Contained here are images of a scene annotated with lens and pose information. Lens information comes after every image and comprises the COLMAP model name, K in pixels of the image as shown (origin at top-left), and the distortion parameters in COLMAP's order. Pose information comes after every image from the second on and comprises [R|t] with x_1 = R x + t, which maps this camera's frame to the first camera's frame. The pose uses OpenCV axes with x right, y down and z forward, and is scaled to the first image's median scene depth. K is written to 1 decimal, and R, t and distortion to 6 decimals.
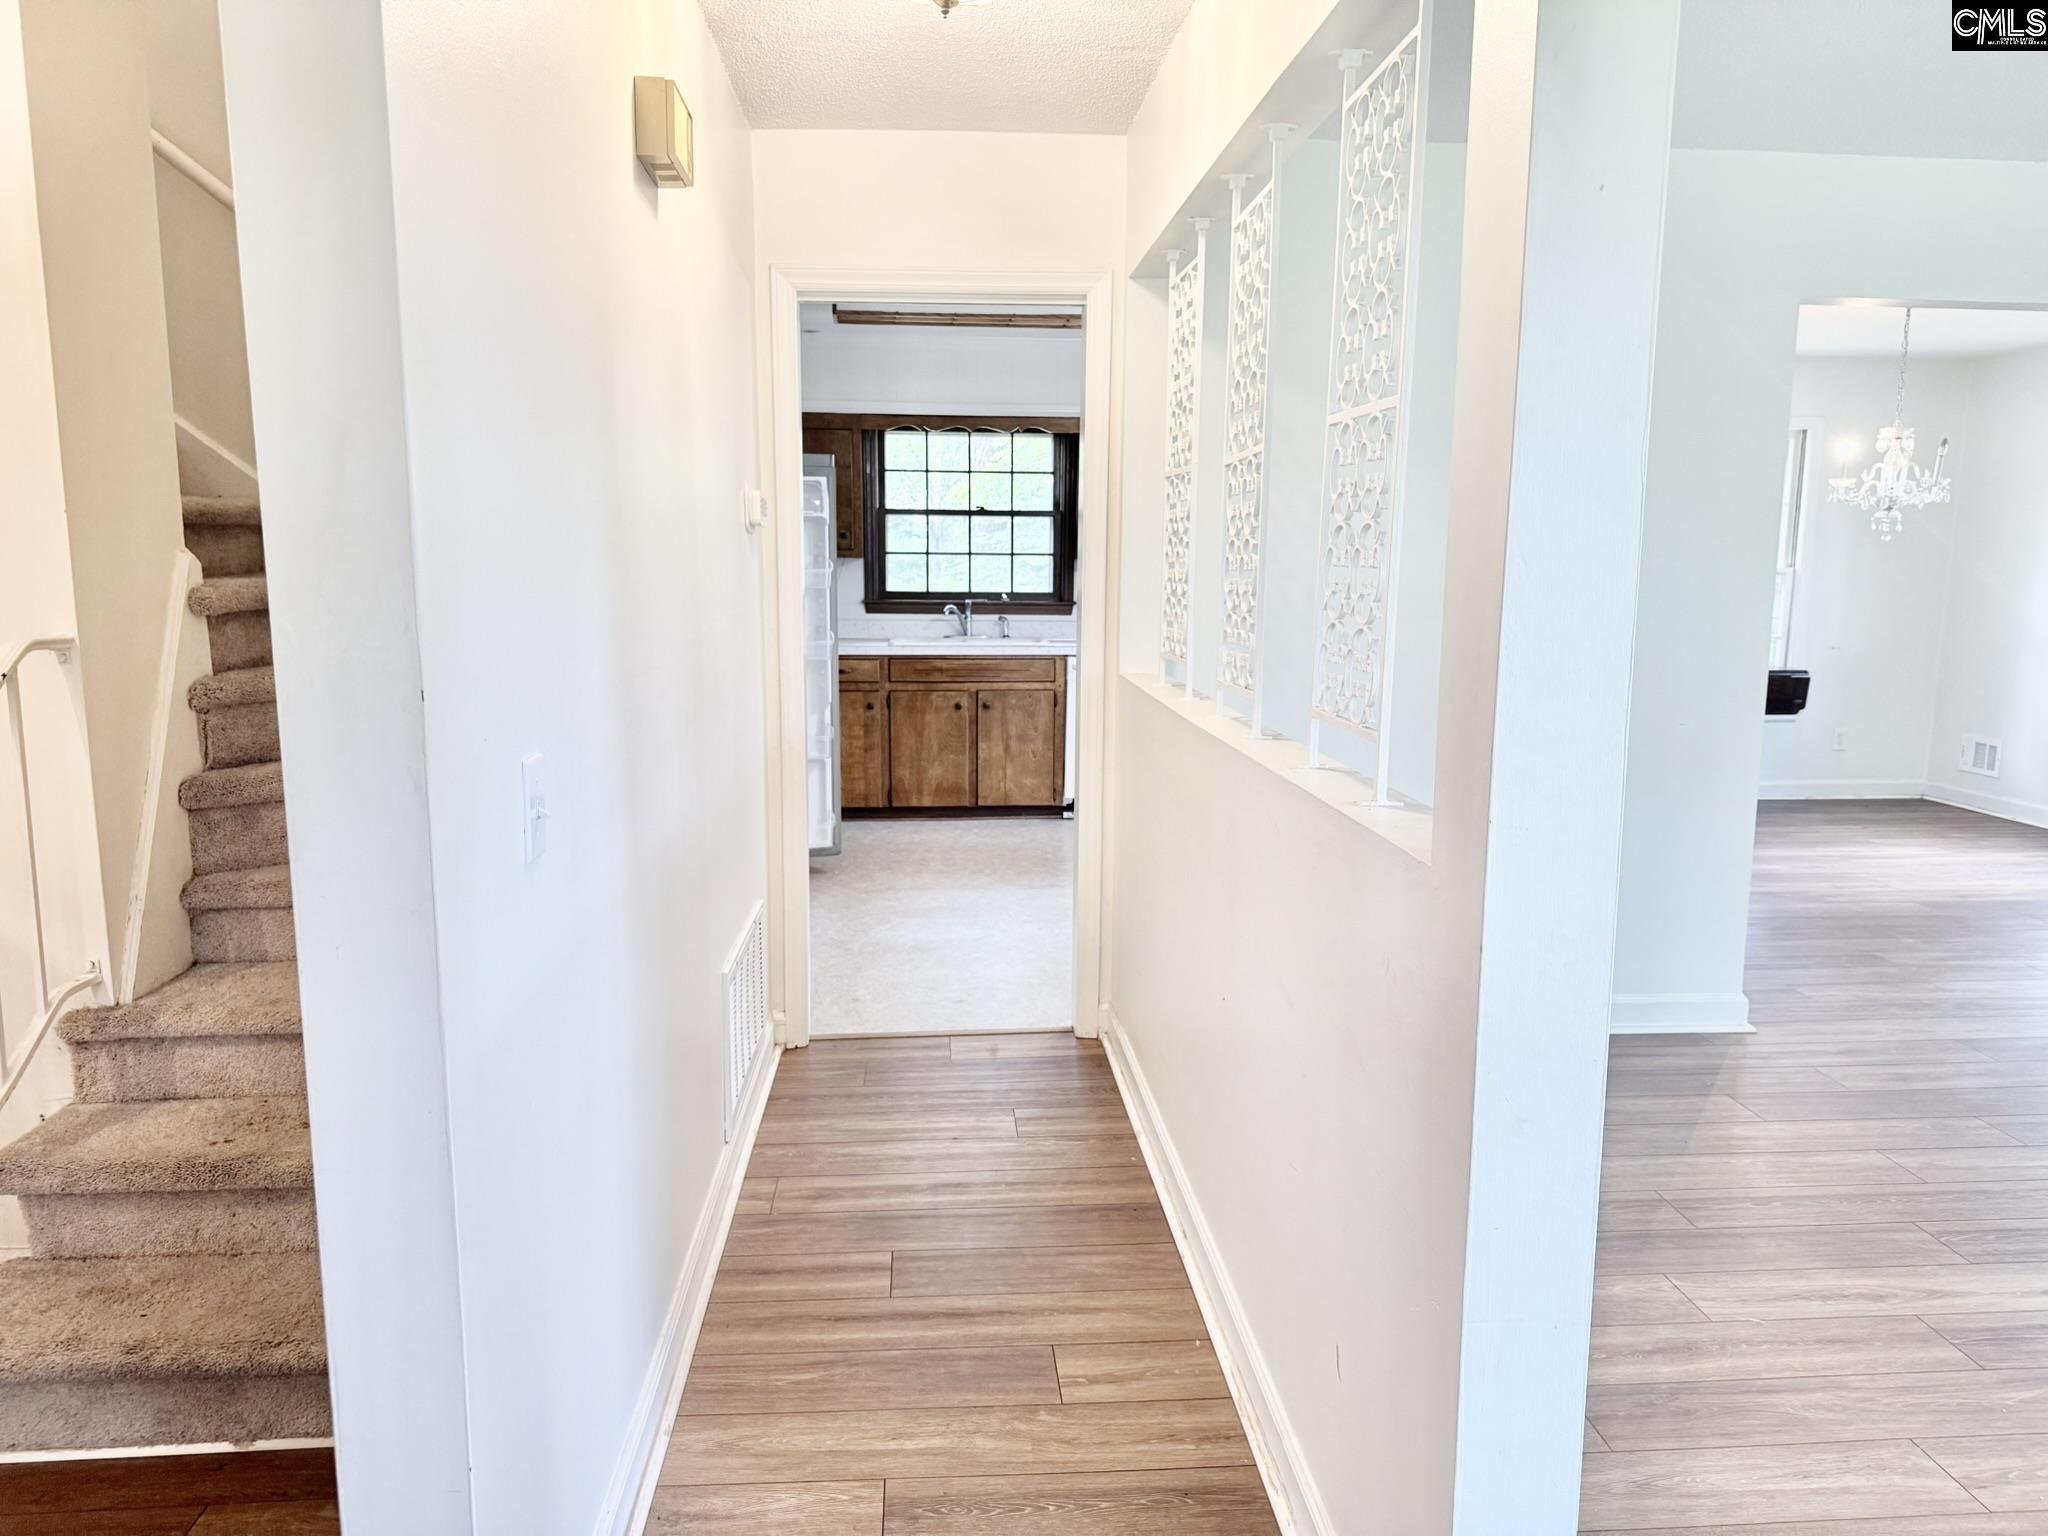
lens RADIAL K [[1421.7, 0, 1028.5], [0, 1421.7, 768.7], [0, 0, 1]] dist [0.075781, -0.090700]
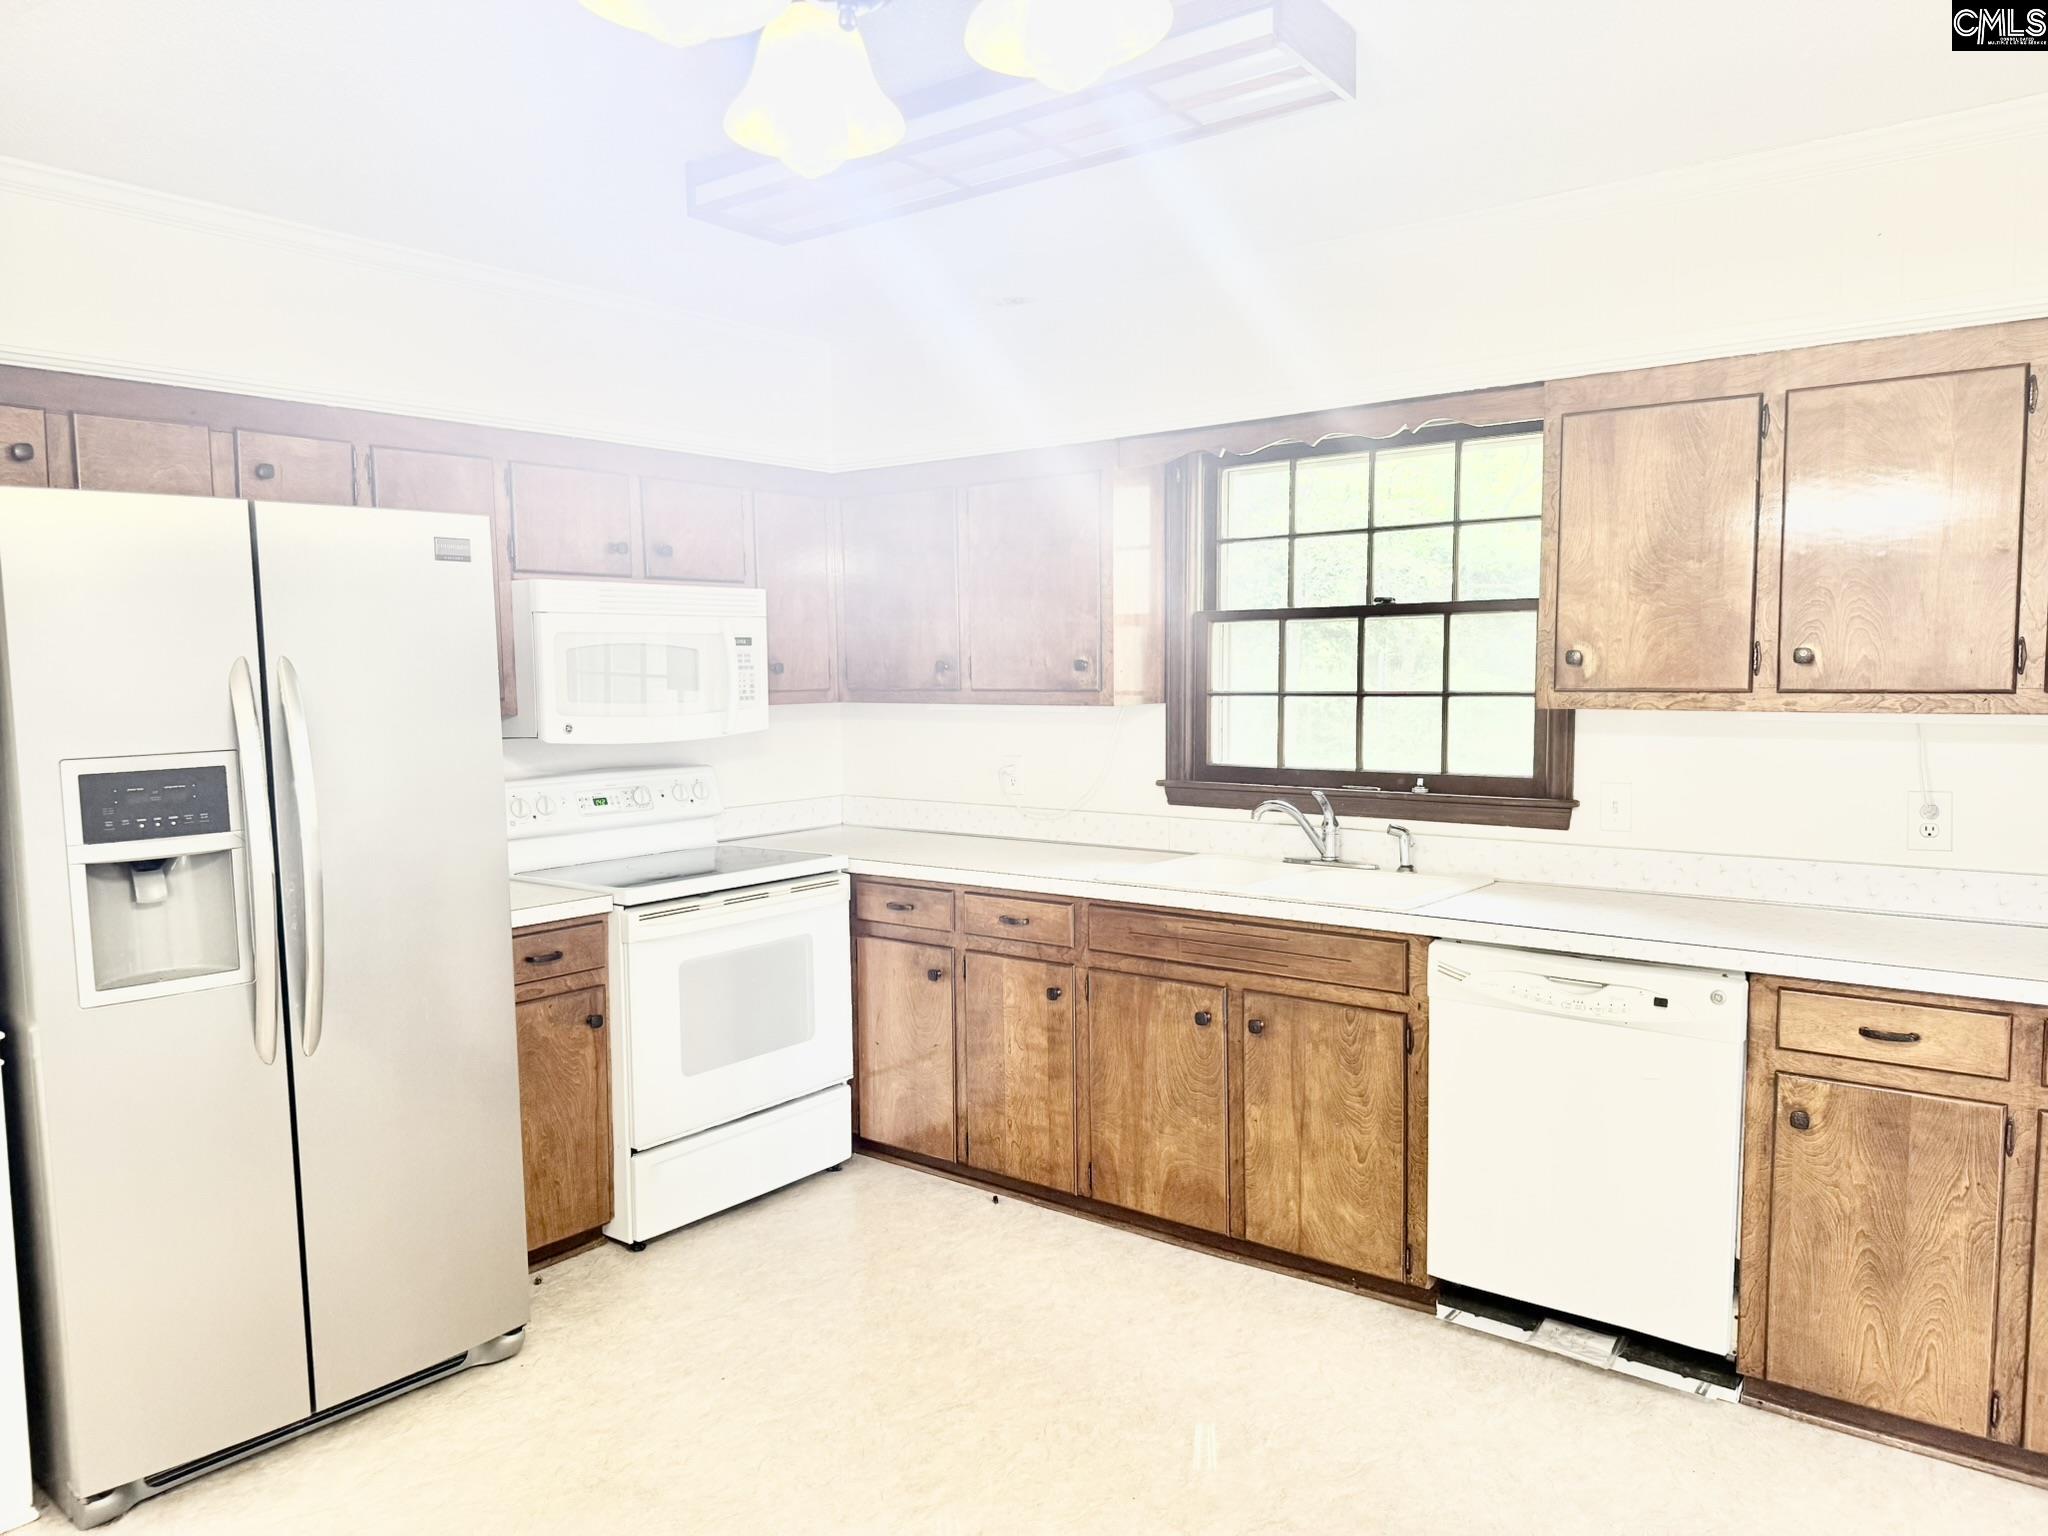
lens RADIAL K [[1421.7, 0, 1020.0], [0, 1421.7, 775.2], [0, 0, 1]] dist [0.075781, -0.090700]
pose [[0.736805, 0.037051, -0.675090, 0.219312], [-0.091020, 0.994844, -0.044741, -0.096428], [0.669951, 0.094412, 0.736378, 0.600481]]
